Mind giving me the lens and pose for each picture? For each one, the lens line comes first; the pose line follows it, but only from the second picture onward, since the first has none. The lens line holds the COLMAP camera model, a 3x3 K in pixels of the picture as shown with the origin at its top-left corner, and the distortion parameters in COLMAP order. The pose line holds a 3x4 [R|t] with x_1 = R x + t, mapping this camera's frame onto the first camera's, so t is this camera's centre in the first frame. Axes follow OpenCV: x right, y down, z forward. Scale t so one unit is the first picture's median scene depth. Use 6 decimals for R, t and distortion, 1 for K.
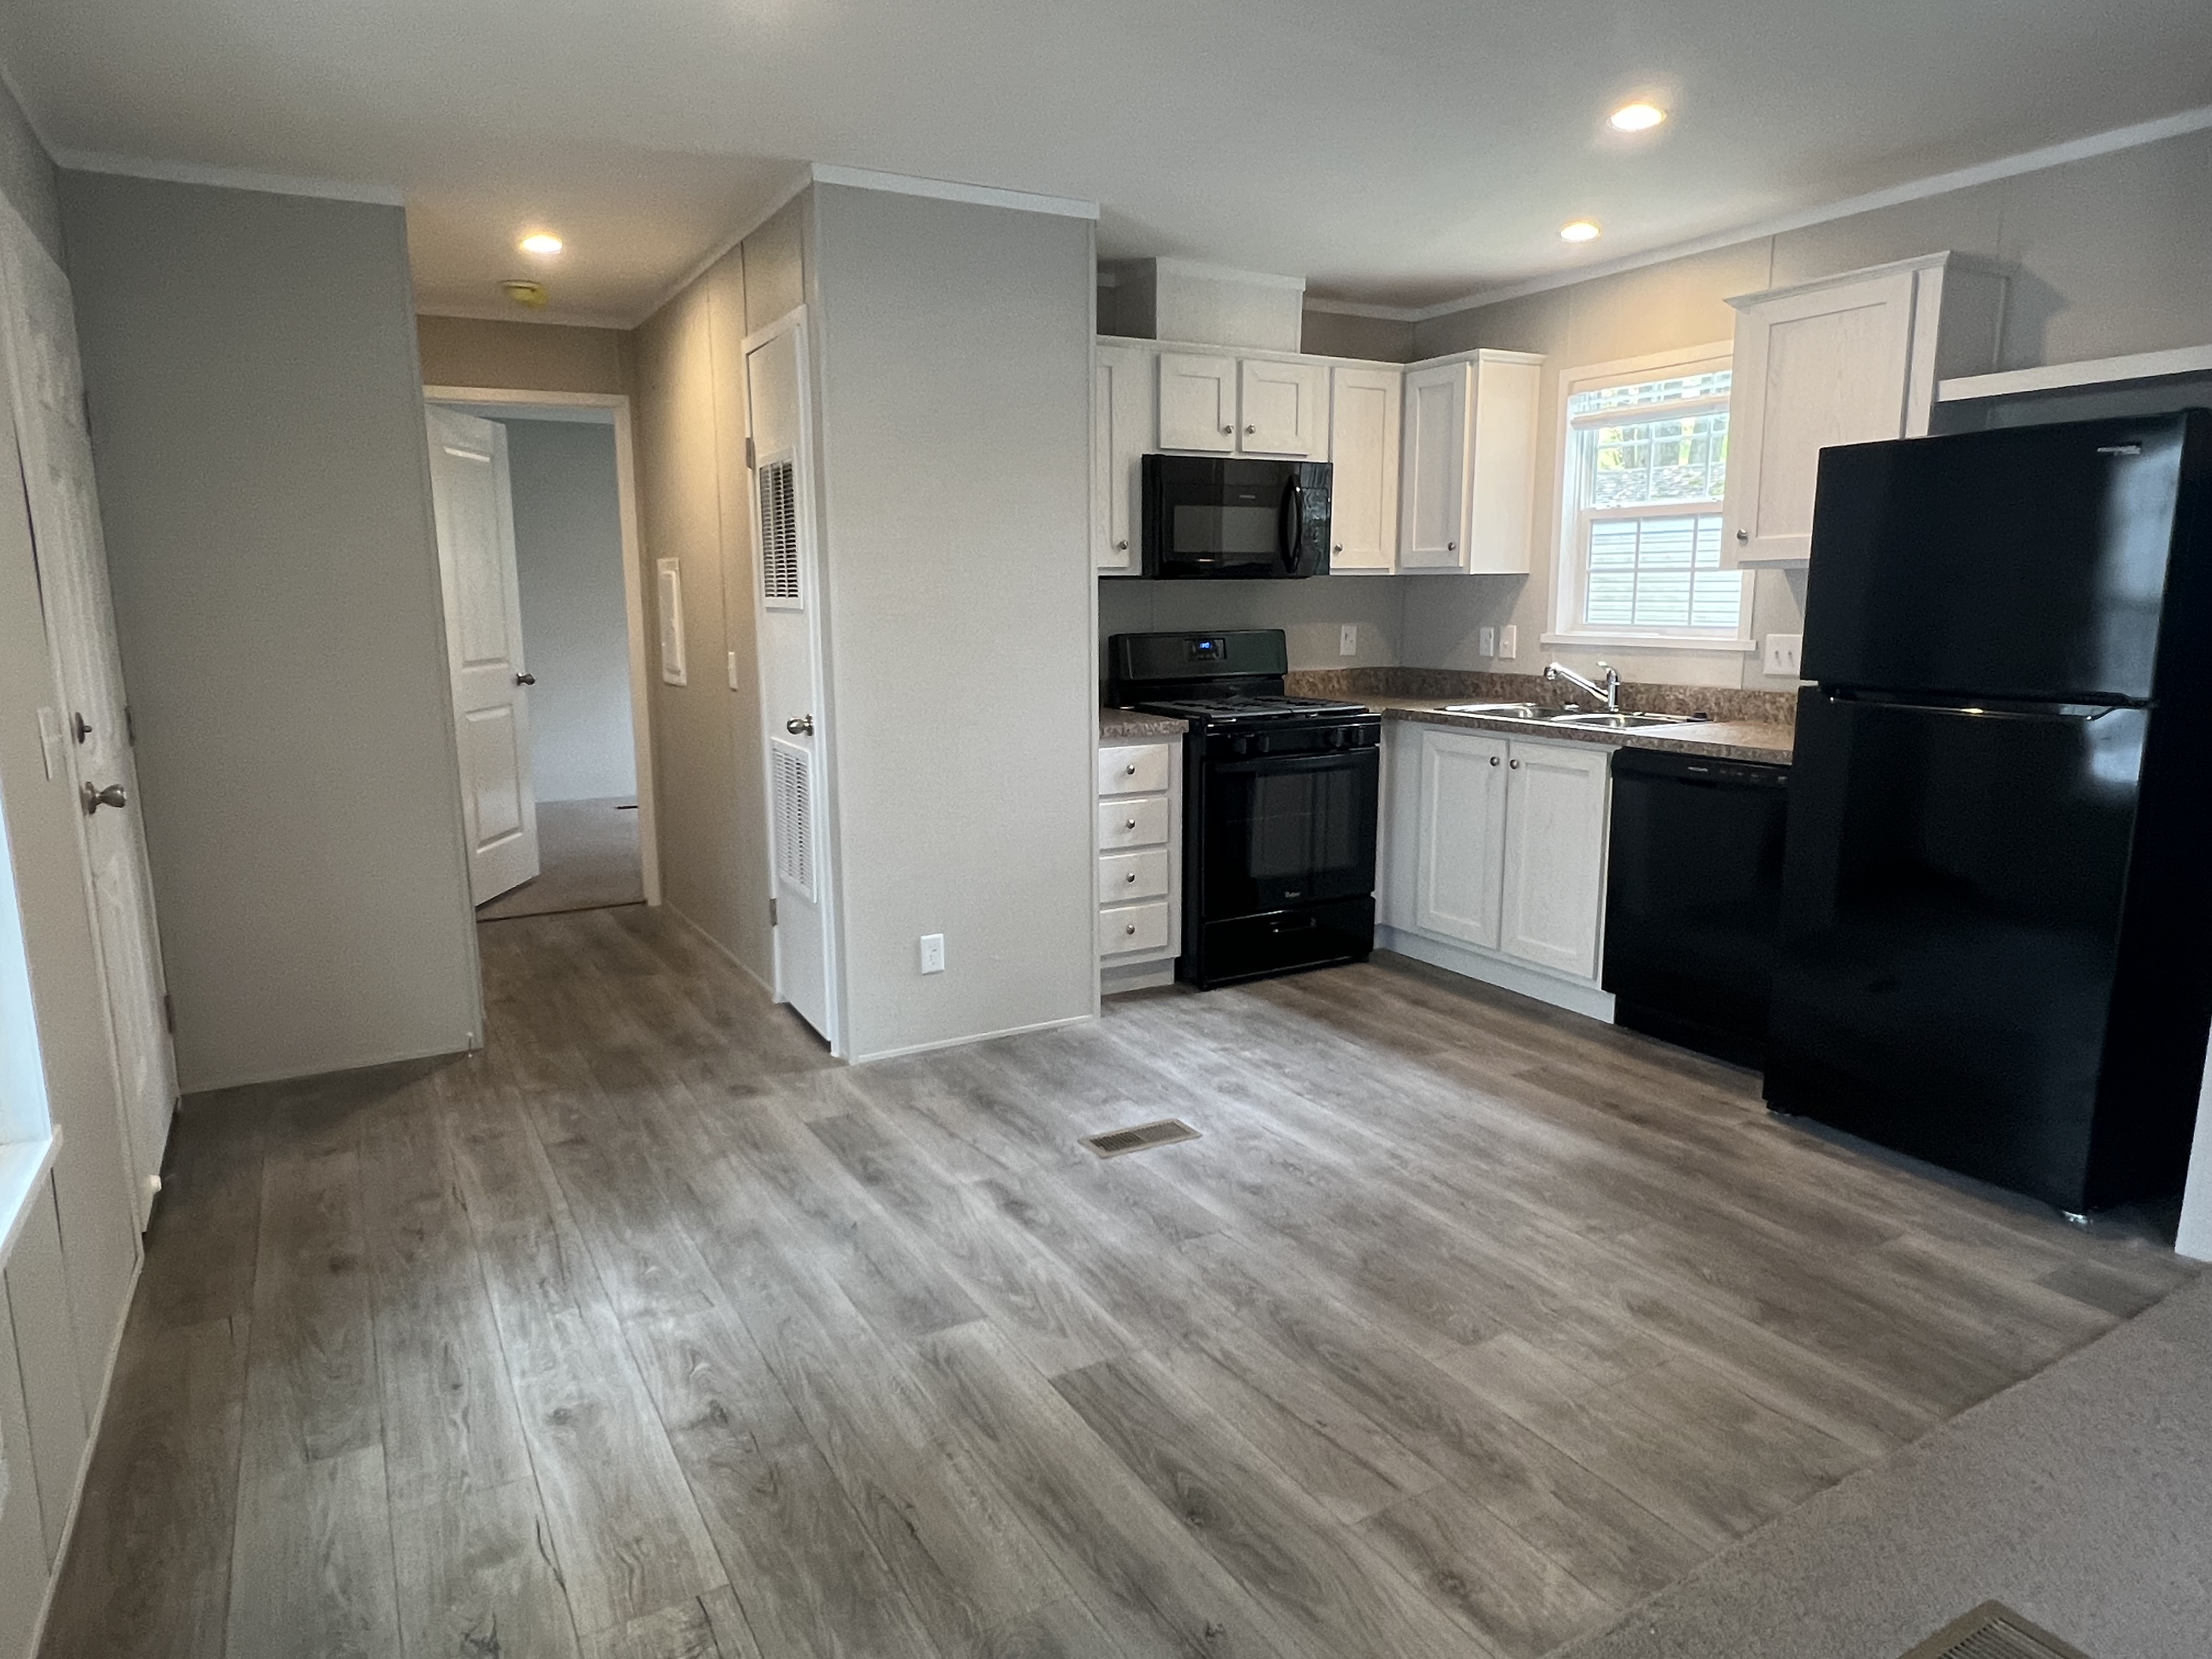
lens RADIAL K [[1356.0, 0, 1104.9], [0, 1356.0, 831.7], [0, 0, 1]] dist [-0.002715, -0.000387]
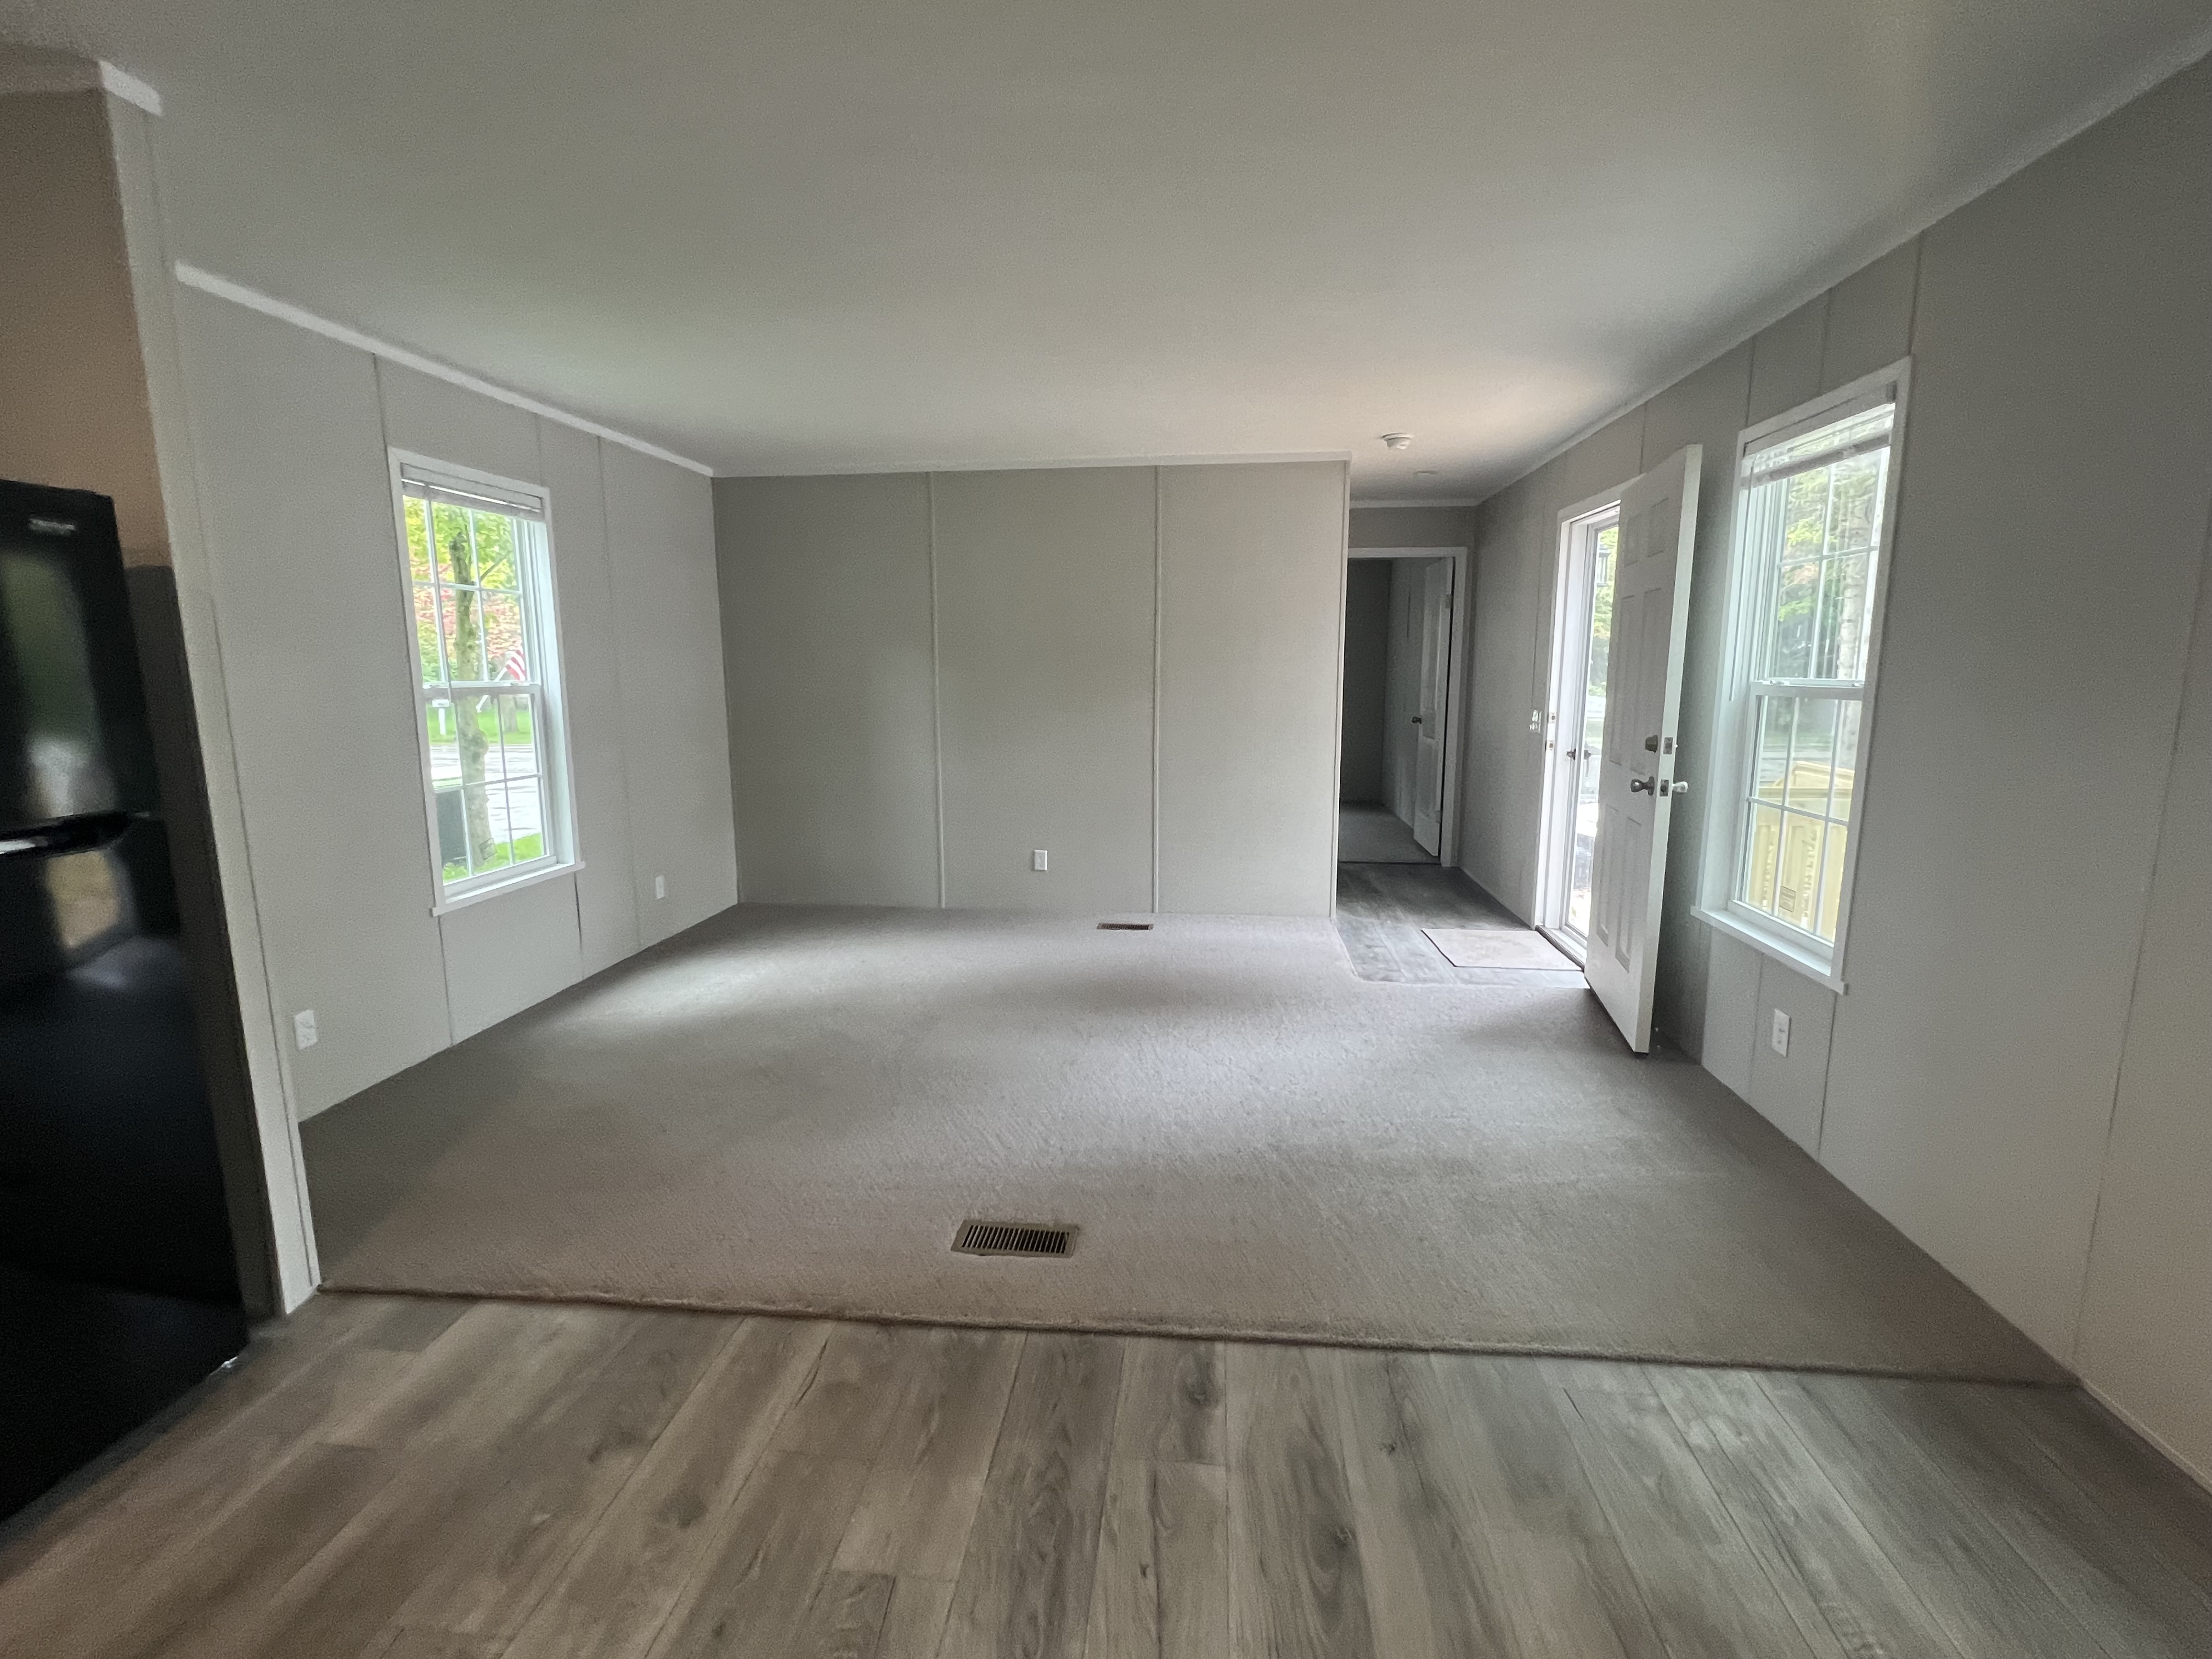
lens RADIAL K [[977.0, 0, 1108.4], [0, 977.0, 836.5], [0, 0, 1]] dist [0.001445, -0.000001]
pose [[-0.802985, -0.084537, 0.589973, -0.176886], [0.111459, 0.951126, 0.287988, -0.242478], [-0.585484, 0.297008, -0.754317, 1.384848]]
